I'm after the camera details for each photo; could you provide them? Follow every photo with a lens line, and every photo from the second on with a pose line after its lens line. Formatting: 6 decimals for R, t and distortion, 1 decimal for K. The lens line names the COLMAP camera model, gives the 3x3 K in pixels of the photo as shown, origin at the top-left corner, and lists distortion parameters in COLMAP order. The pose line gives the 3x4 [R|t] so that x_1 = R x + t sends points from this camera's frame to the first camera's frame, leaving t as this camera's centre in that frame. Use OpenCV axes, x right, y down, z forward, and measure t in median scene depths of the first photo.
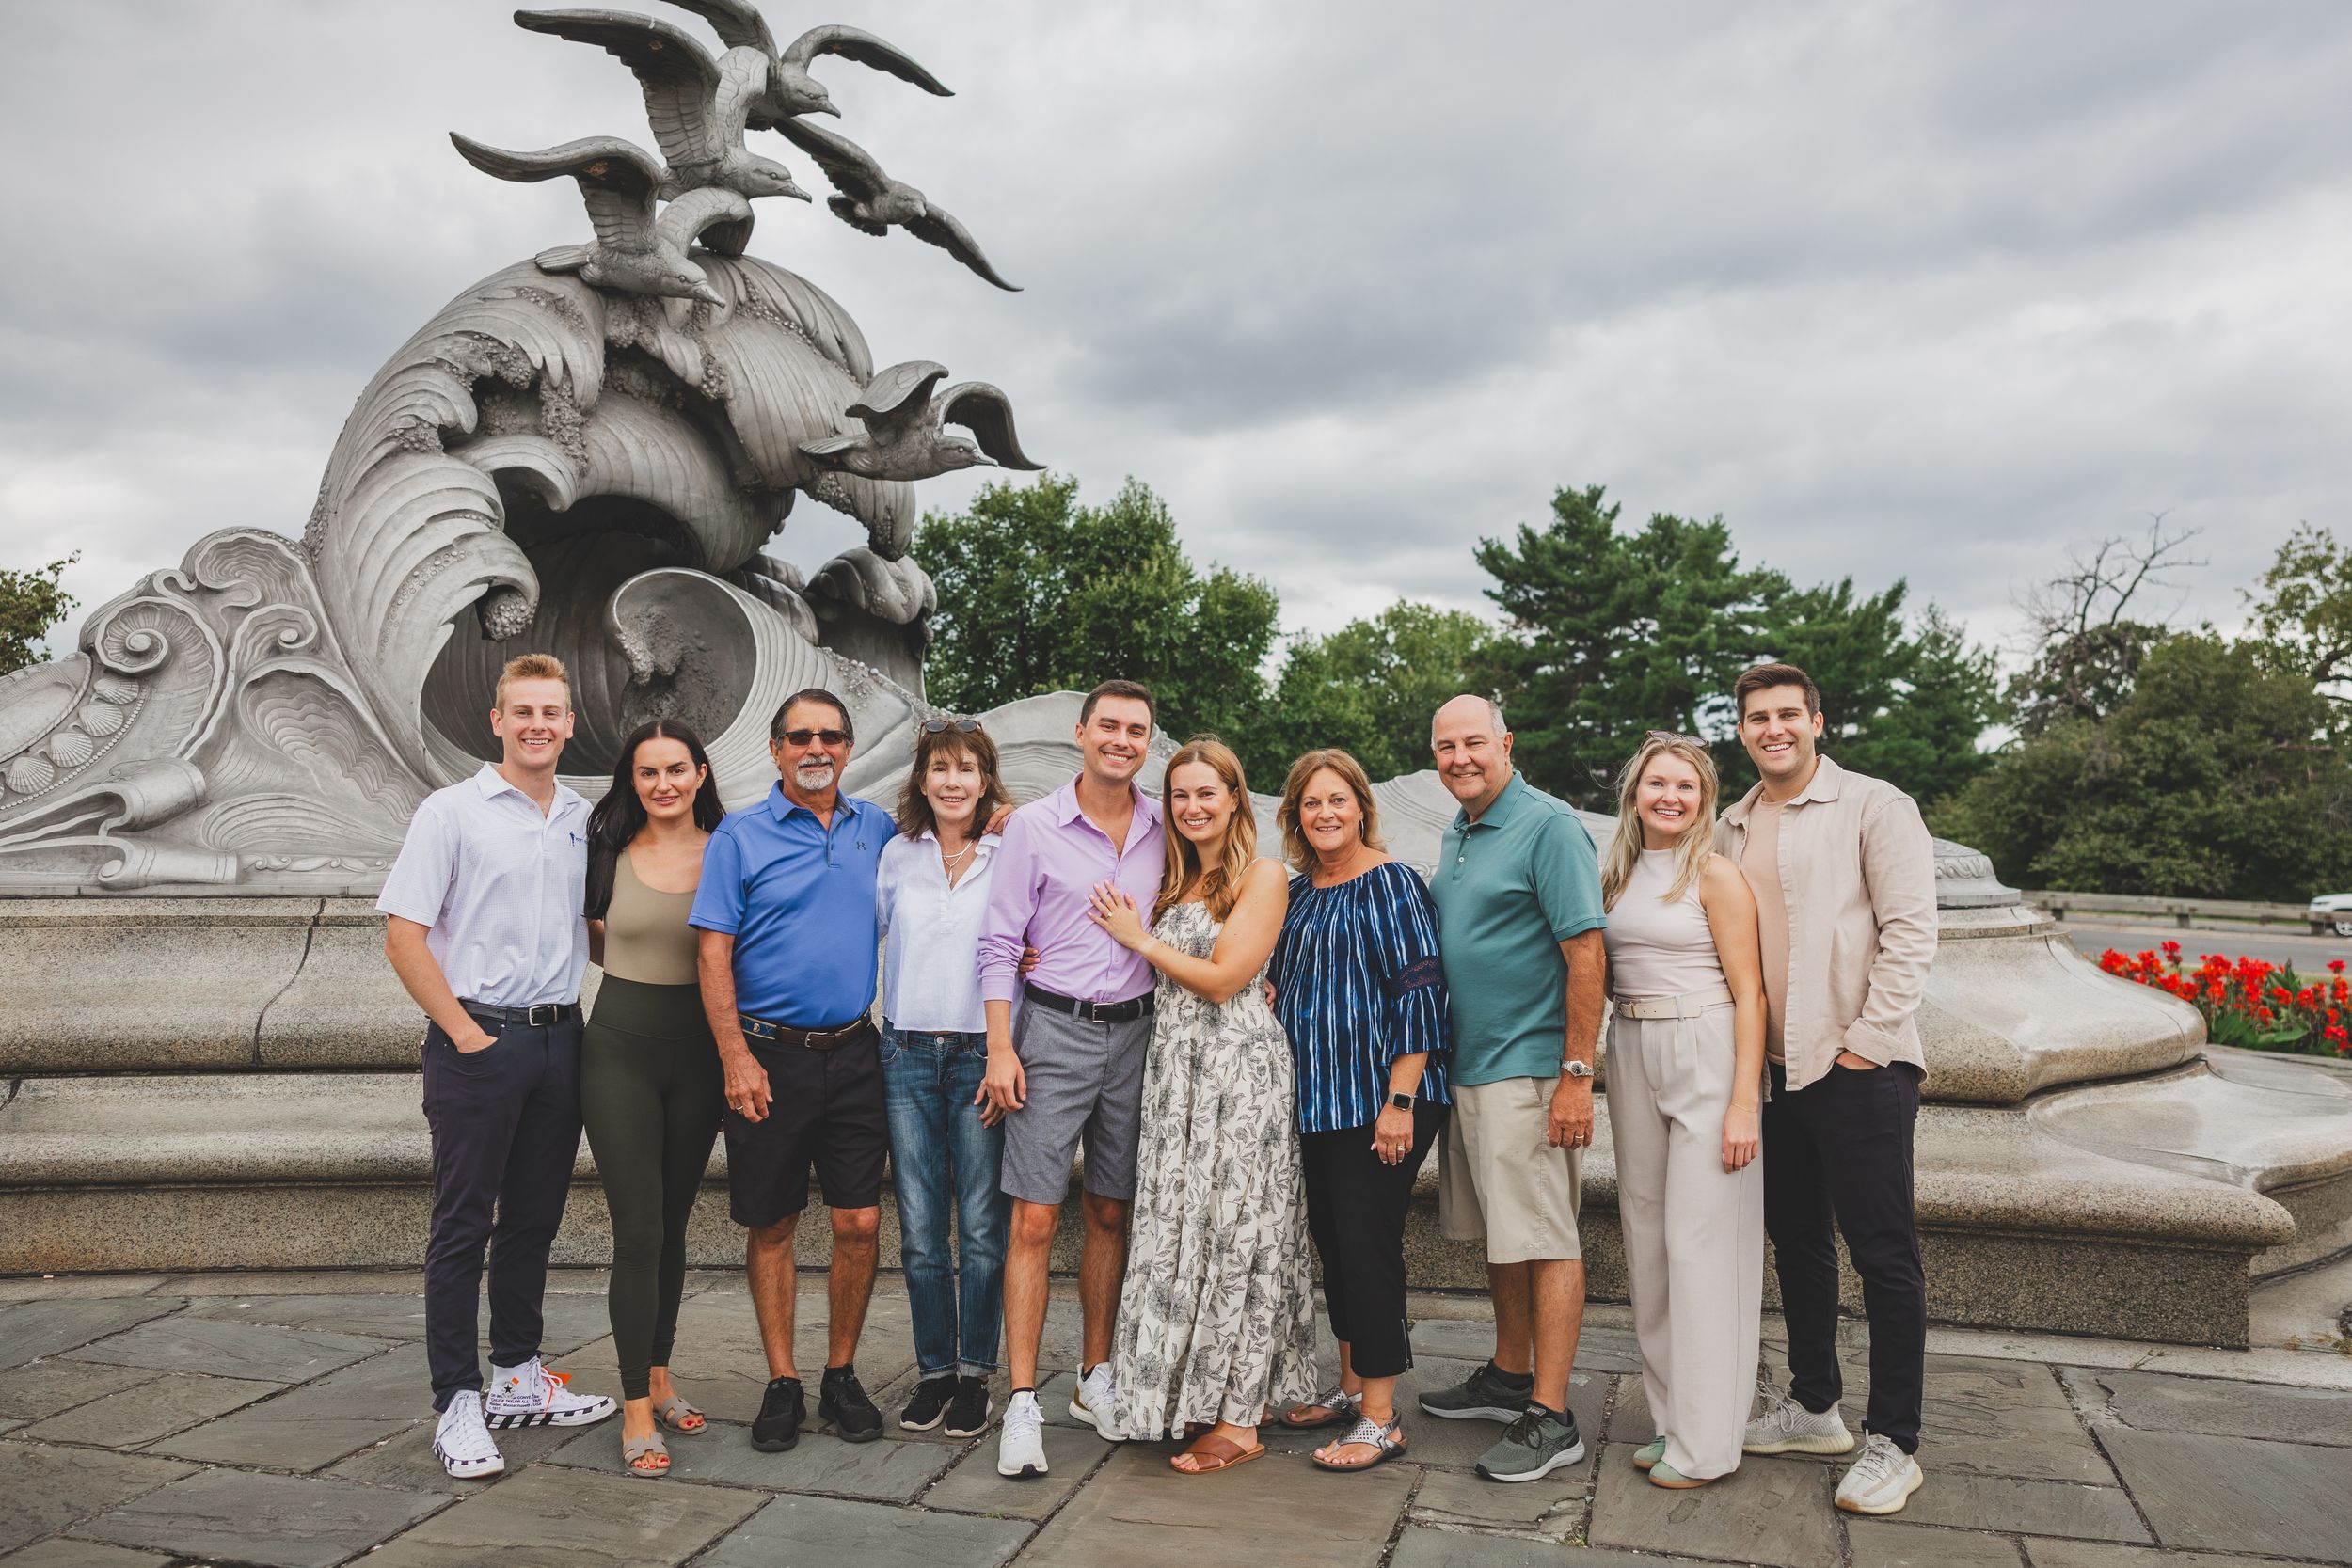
lens RADIAL K [[1879.3, 0, 1176.0], [0, 1879.3, 784.0], [0, 0, 1]] dist [0.013026, 0.011586]
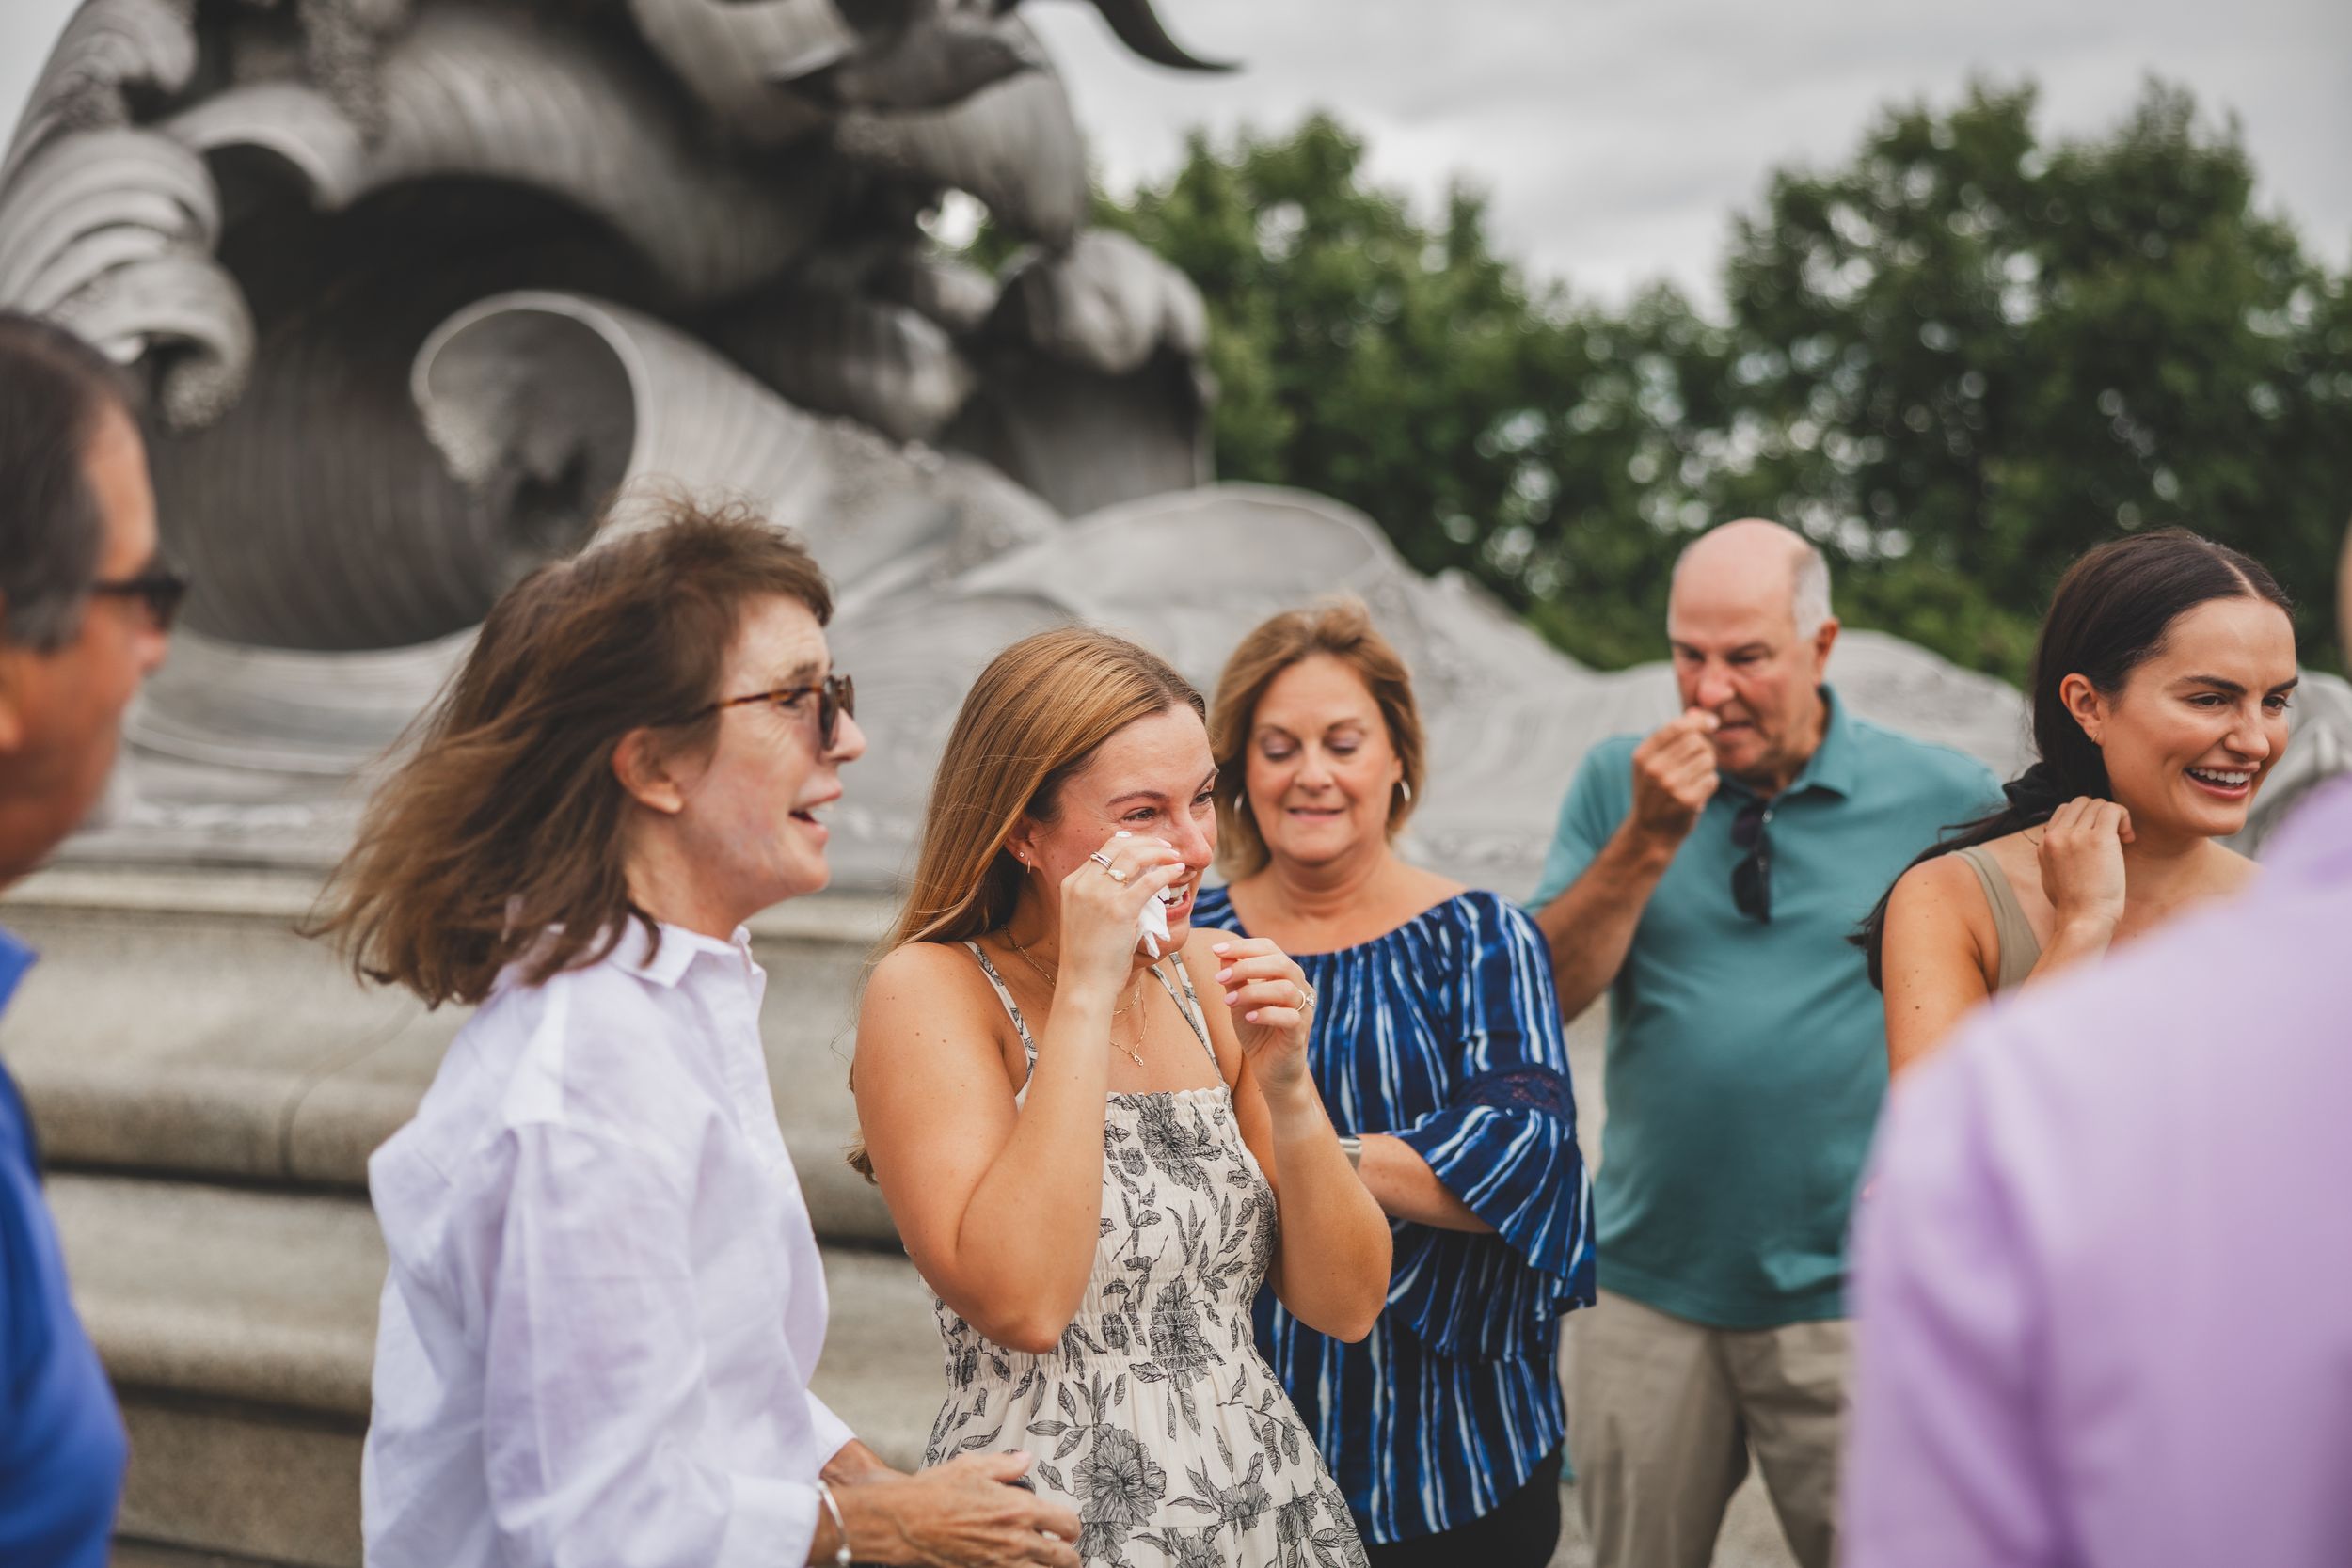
lens RADIAL K [[3219.6, 0, 1176.0], [0, 3219.6, 784.0], [0, 0, 1]] dist [0.022622, -0.071444]
pose [[0.913660, 0.009647, -0.406364, 0.343359], [0.007812, 0.999117, 0.041284, -0.005121], [0.406403, -0.040894, 0.912778, 0.186663]]
